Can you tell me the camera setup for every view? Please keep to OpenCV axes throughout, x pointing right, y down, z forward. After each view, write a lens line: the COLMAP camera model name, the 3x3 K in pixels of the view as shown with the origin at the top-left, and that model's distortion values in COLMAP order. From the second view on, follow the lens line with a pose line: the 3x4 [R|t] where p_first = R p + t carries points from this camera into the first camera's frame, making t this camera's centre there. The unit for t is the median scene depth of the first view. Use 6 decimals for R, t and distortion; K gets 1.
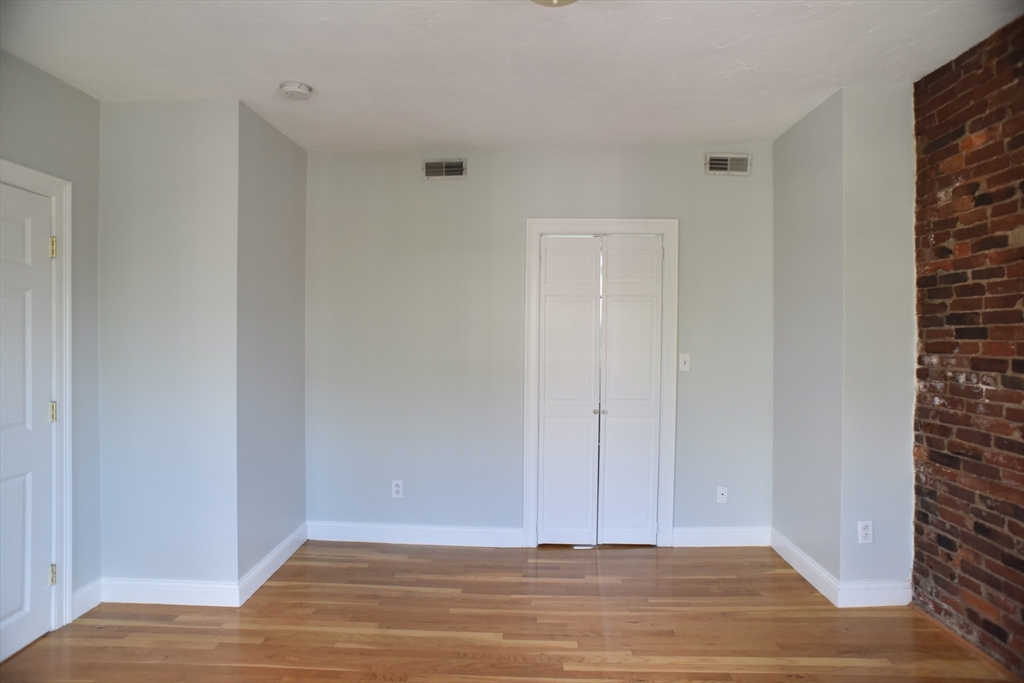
lens RADIAL K [[580.1, 0, 509.3], [0, 580.1, 340.4], [0, 0, 1]] dist [-0.100655, 0.070566]
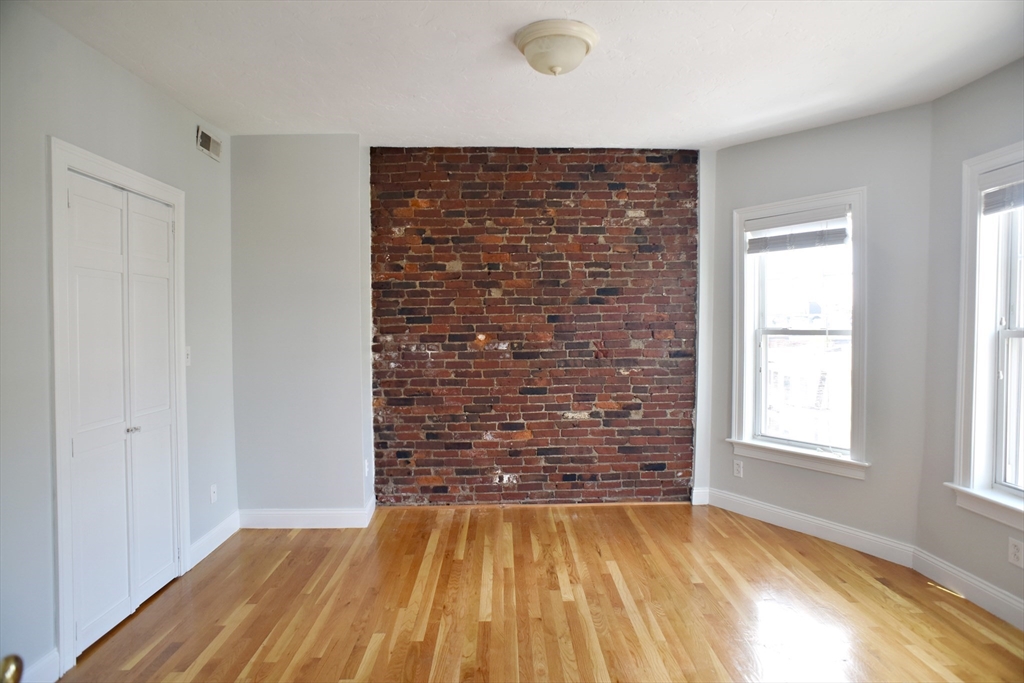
lens RADIAL K [[580.1, 0, 509.3], [0, 580.1, 340.4], [0, 0, 1]] dist [-0.100655, 0.070566]
pose [[-0.053698, -0.035055, 0.997942, -0.833438], [0.023060, 0.999074, 0.036335, -0.008487], [-0.998291, 0.024964, -0.052840, 0.784629]]
